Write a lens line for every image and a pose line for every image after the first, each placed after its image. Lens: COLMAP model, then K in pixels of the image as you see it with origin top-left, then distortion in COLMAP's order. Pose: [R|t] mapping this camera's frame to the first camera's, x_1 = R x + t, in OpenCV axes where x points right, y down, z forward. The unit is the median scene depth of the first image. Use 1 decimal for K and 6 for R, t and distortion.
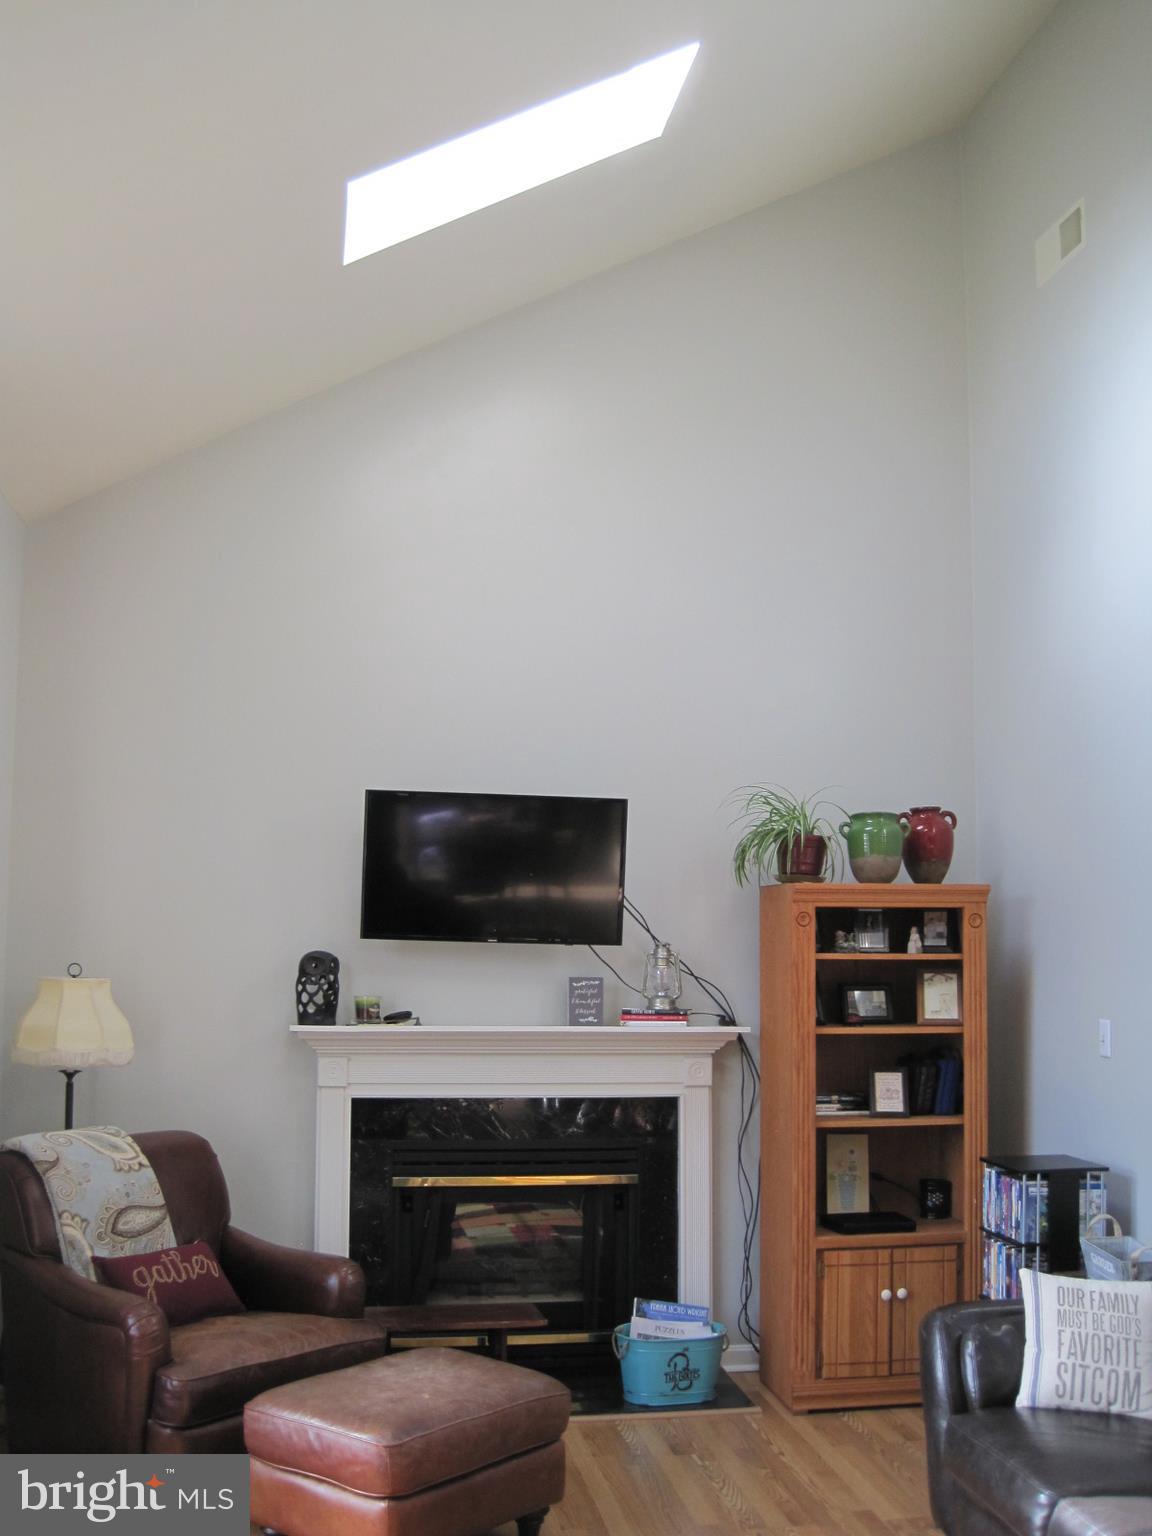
lens RADIAL K [[1572.5, 0, 576.0], [0, 1572.5, 768.0], [0, 0, 1]] dist [-0.178643, 0.151044]
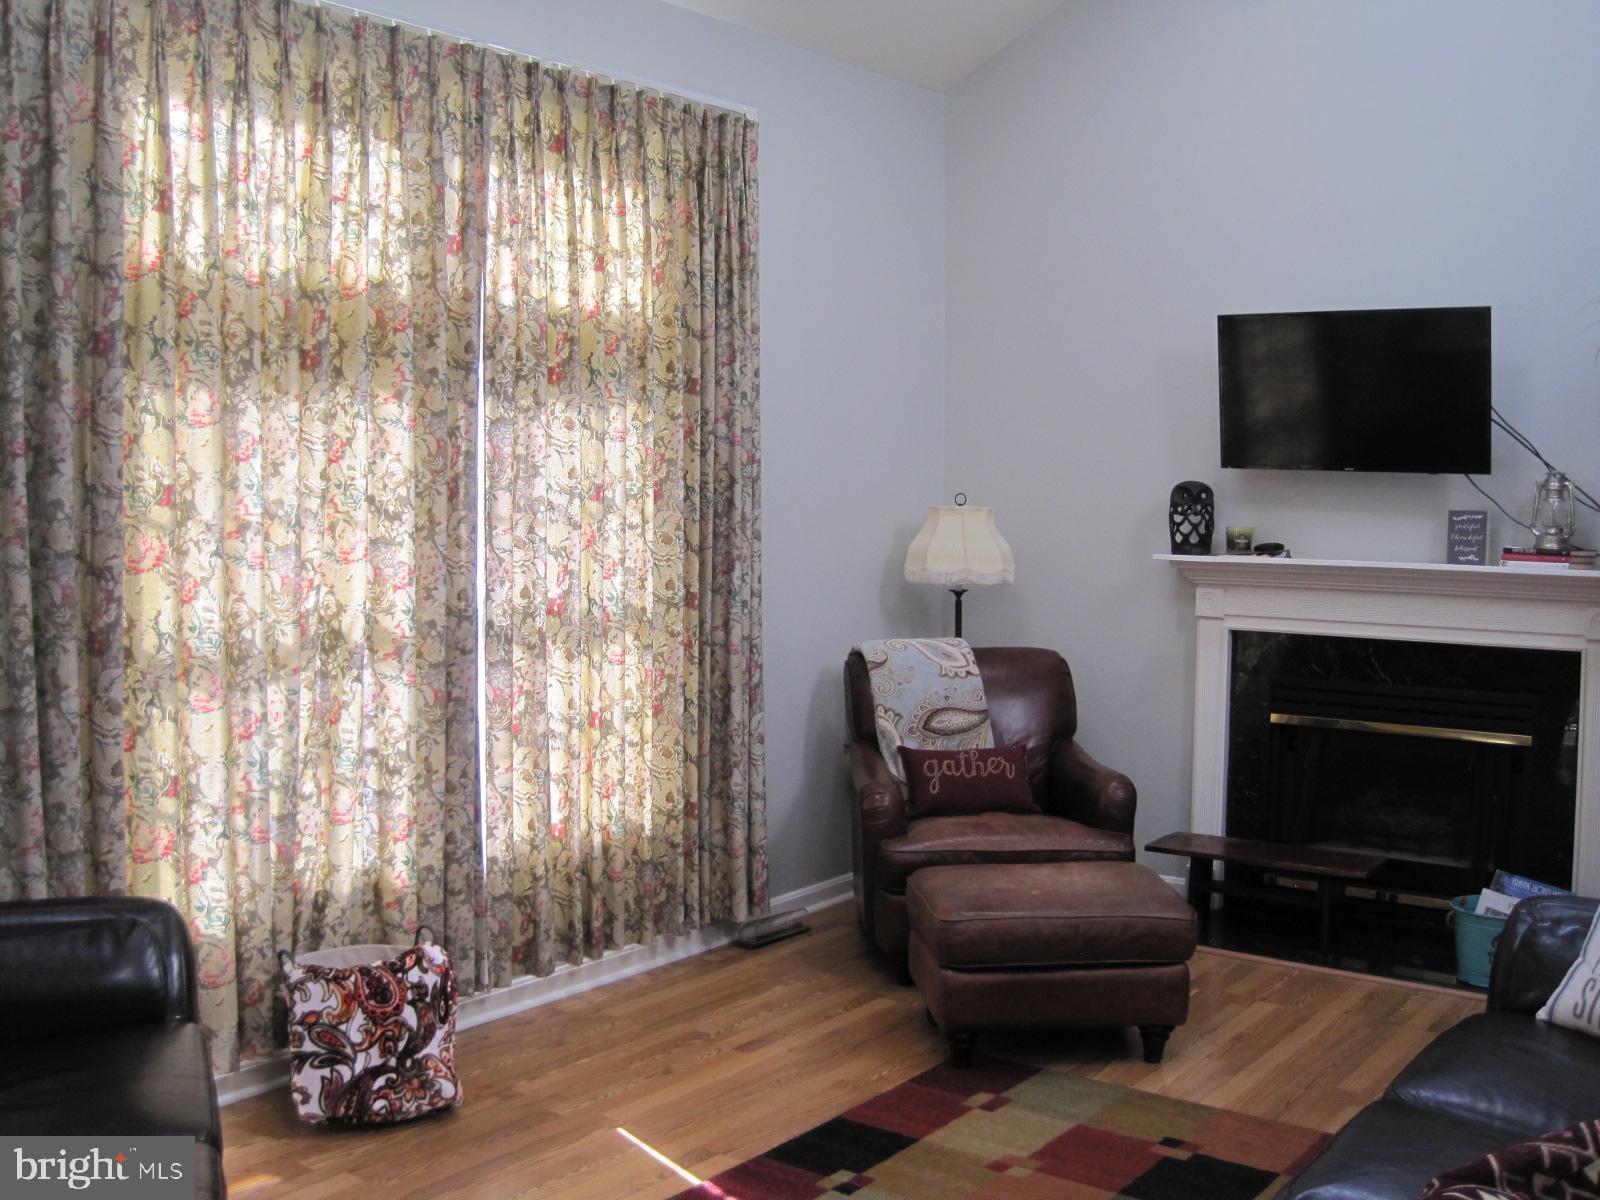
lens RADIAL K [[1643.3, 0, 797.7], [0, 1643.3, 608.3], [0, 0, 1]] dist [-0.183233, 0.170202]
pose [[0.689020, 0.050140, -0.723006, 0.417997], [0.077973, 0.986685, 0.142733, 0.029711], [0.720536, -0.154721, 0.675936, 0.104818]]
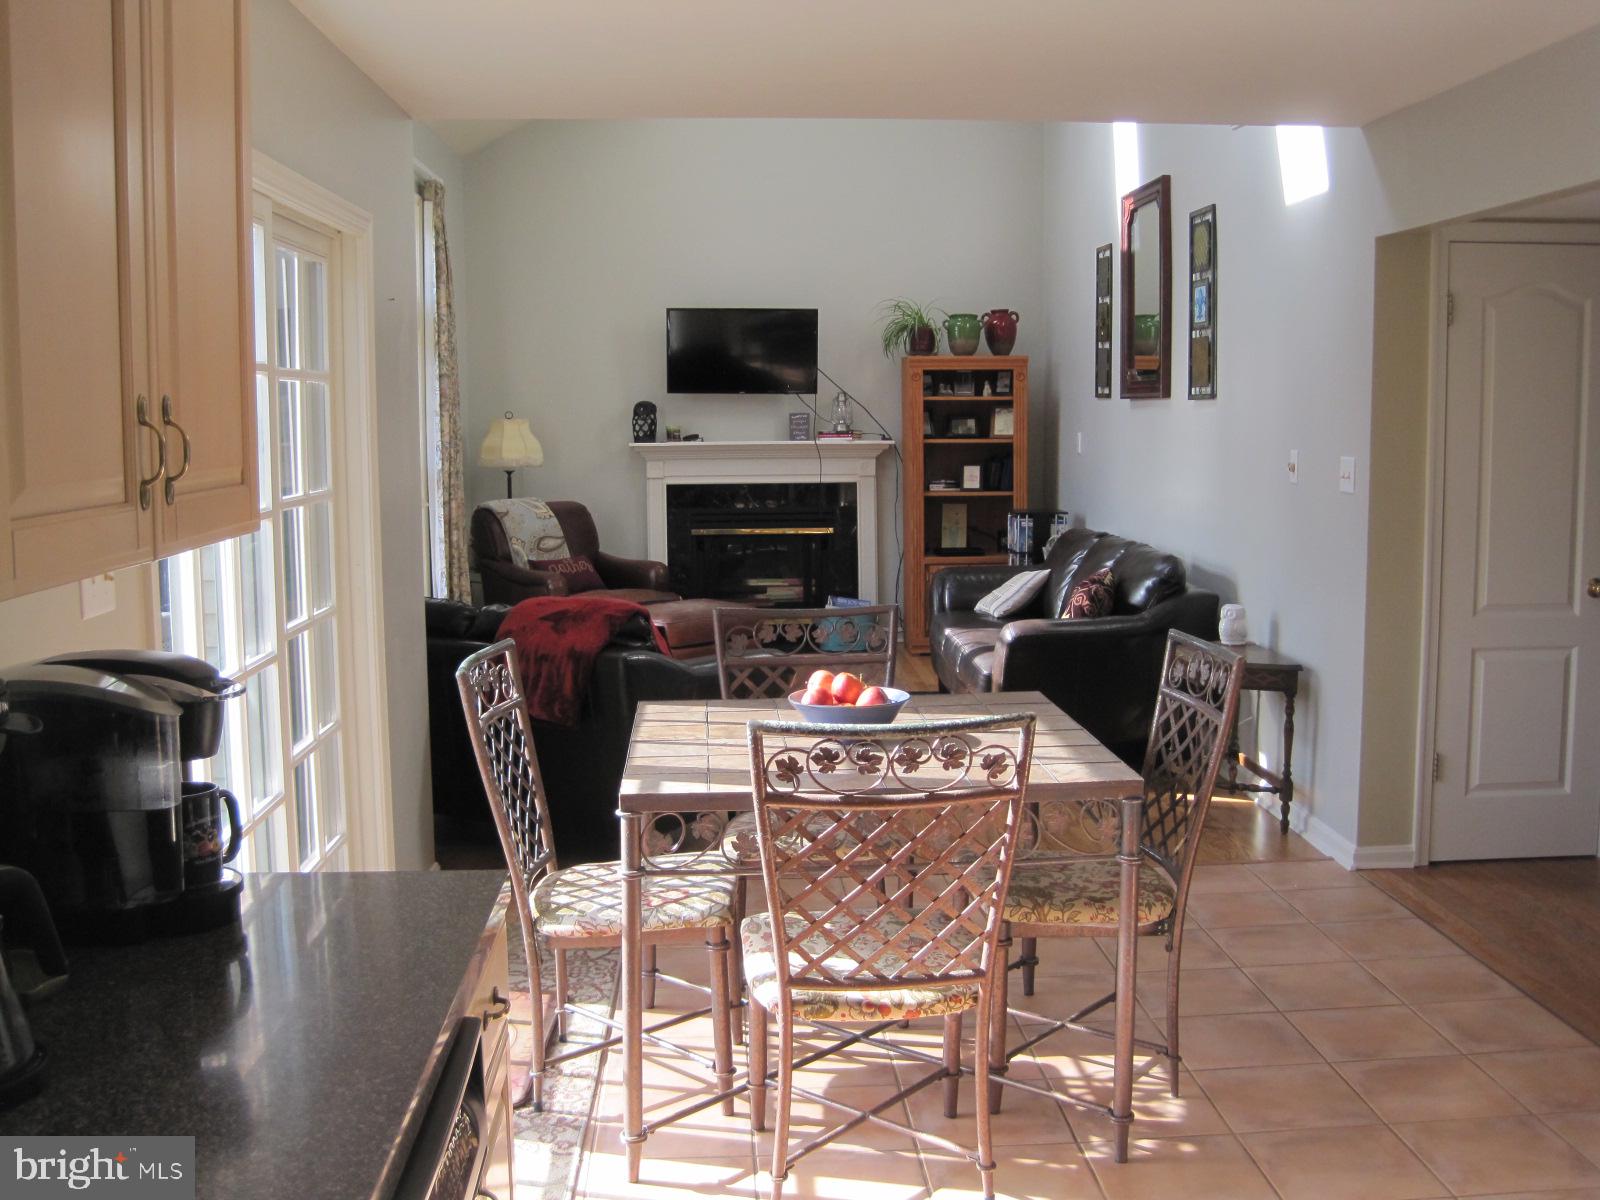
lens RADIAL K [[1638.0, 0, 800.0], [0, 1638.0, 600.0], [0, 0, 1]] dist [-0.178643, 0.151044]
pose [[0.994017, -0.004962, -0.109112, 0.208739], [0.029456, 0.974133, 0.224047, -0.070683], [0.105178, -0.225921, 0.968451, -0.810543]]
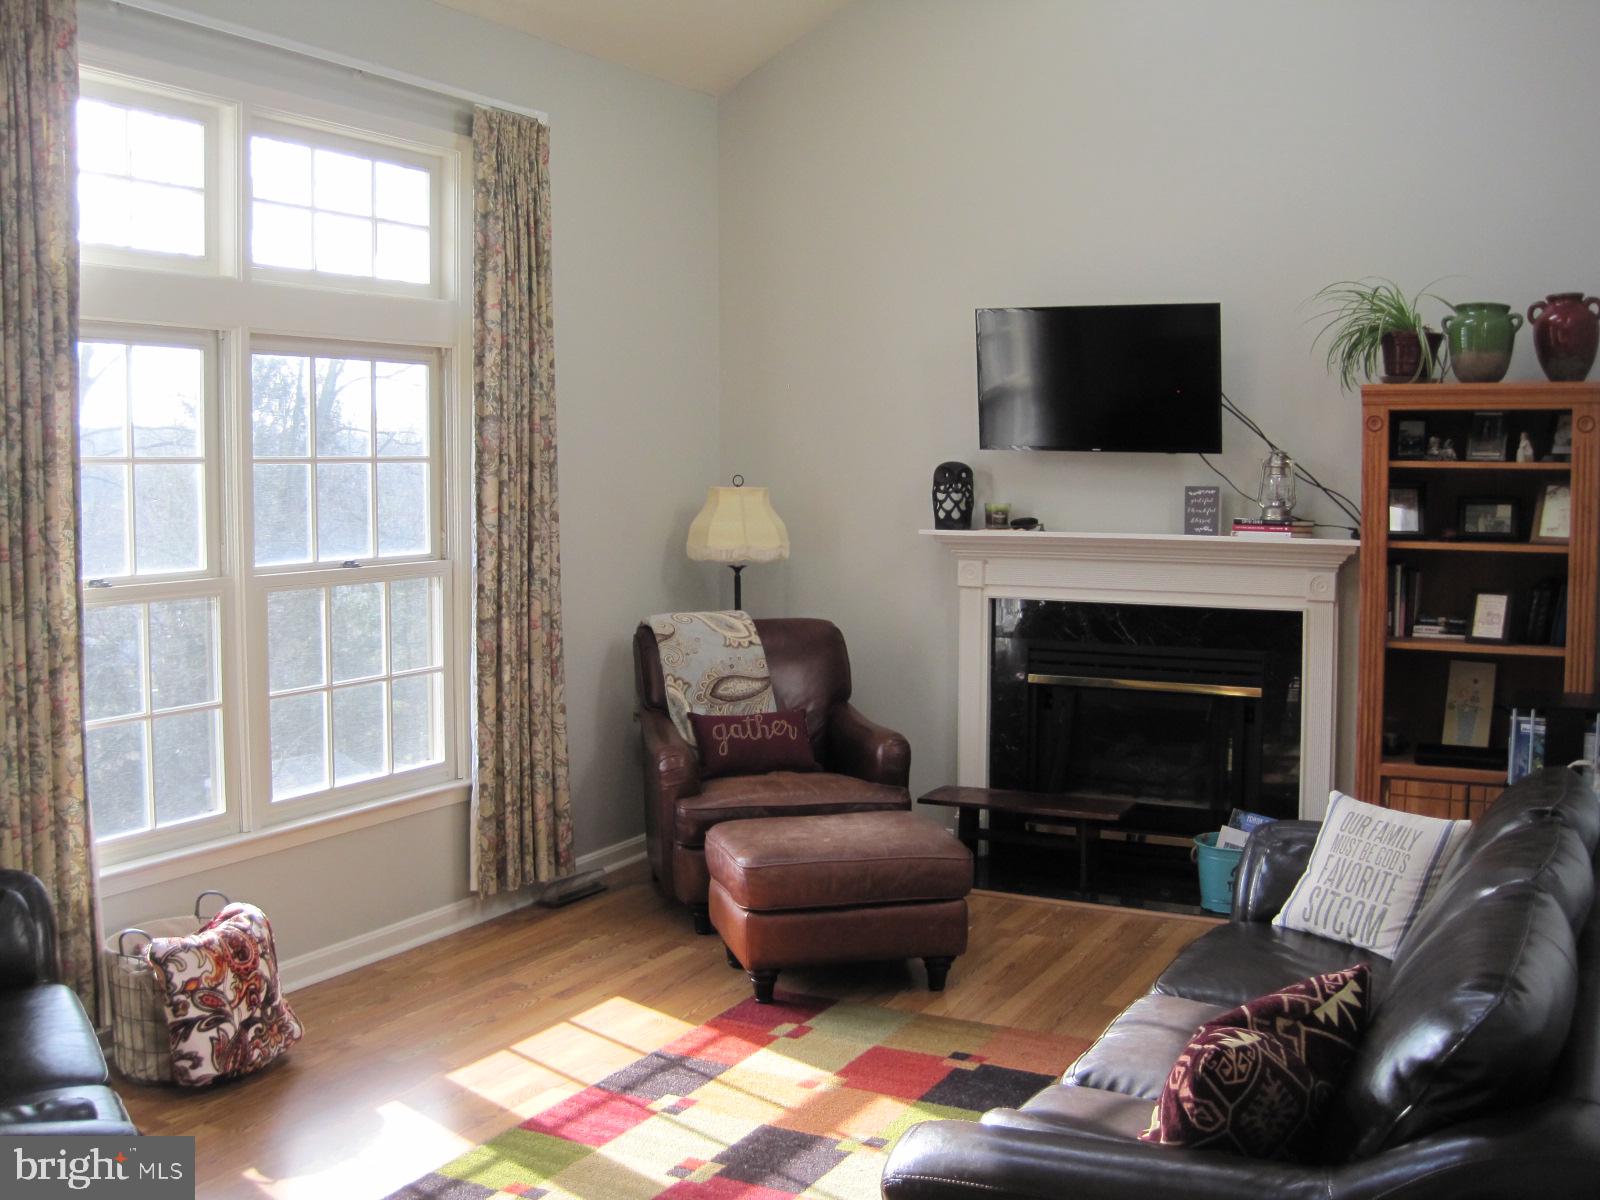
lens RADIAL K [[1638.0, 0, 800.0], [0, 1638.0, 600.0], [0, 0, 1]] dist [-0.178643, 0.151044]
pose [[0.794739, 0.040892, -0.605573, 0.441405], [0.072613, 0.984156, 0.161752, 0.020981], [0.602593, -0.172523, 0.779178, 0.038989]]
